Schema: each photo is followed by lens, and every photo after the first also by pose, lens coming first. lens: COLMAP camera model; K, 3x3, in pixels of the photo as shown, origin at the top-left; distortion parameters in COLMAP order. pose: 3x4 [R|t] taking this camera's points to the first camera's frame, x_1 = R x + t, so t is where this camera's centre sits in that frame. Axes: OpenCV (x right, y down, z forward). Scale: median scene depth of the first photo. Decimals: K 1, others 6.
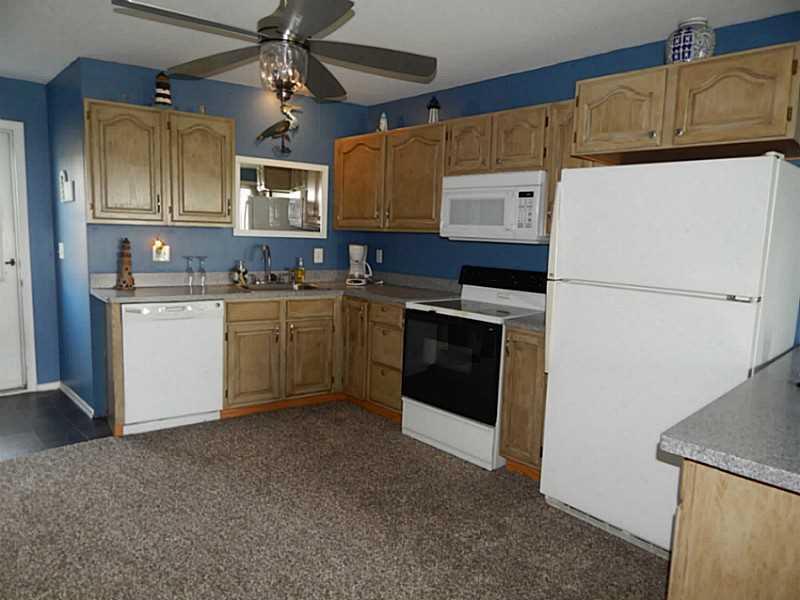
lens RADIAL K [[527.5, 0, 400.0], [0, 527.5, 300.0], [0, 0, 1]] dist [0.006577, -0.002037]
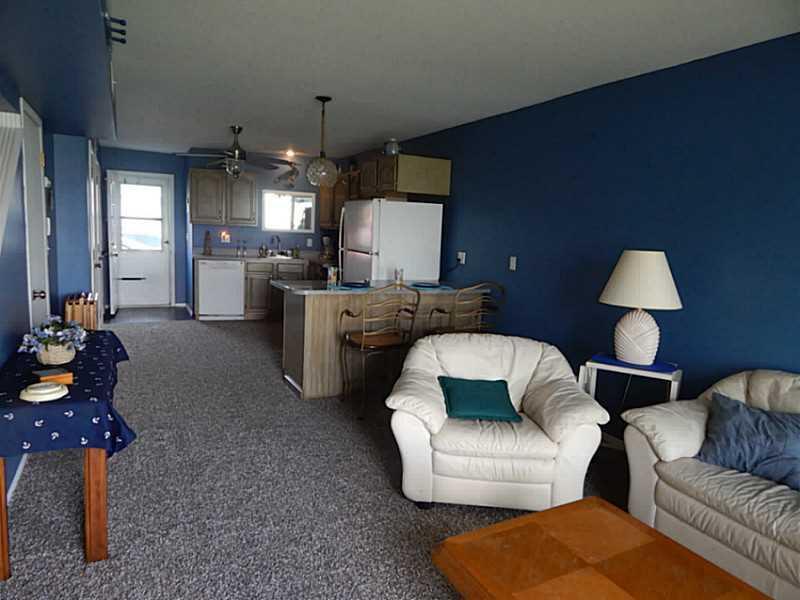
lens RADIAL K [[527.5, 0, 400.0], [0, 527.5, 300.0], [0, 0, 1]] dist [0.006577, -0.002037]
pose [[0.954636, 0.049644, -0.293608, 0.784319], [-0.054209, 0.998502, -0.007425, 0.124453], [0.292800, 0.023005, 0.955897, -0.731505]]
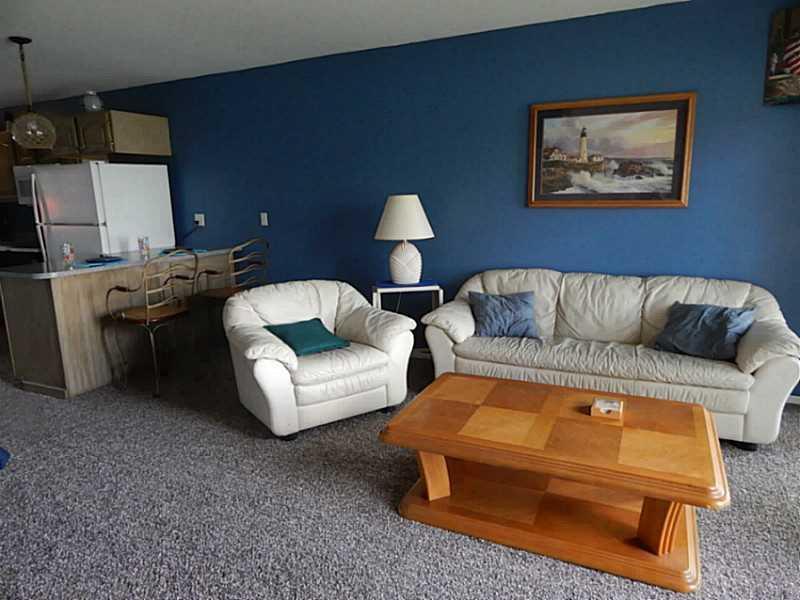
lens RADIAL K [[527.5, 0, 400.0], [0, 527.5, 300.0], [0, 0, 1]] dist [0.006577, -0.002037]
pose [[0.939693, -0.122266, 0.319419, -2.010615], [0.101006, 0.991471, 0.082364, 0.308538], [-0.326765, -0.045134, 0.944027, -1.879109]]
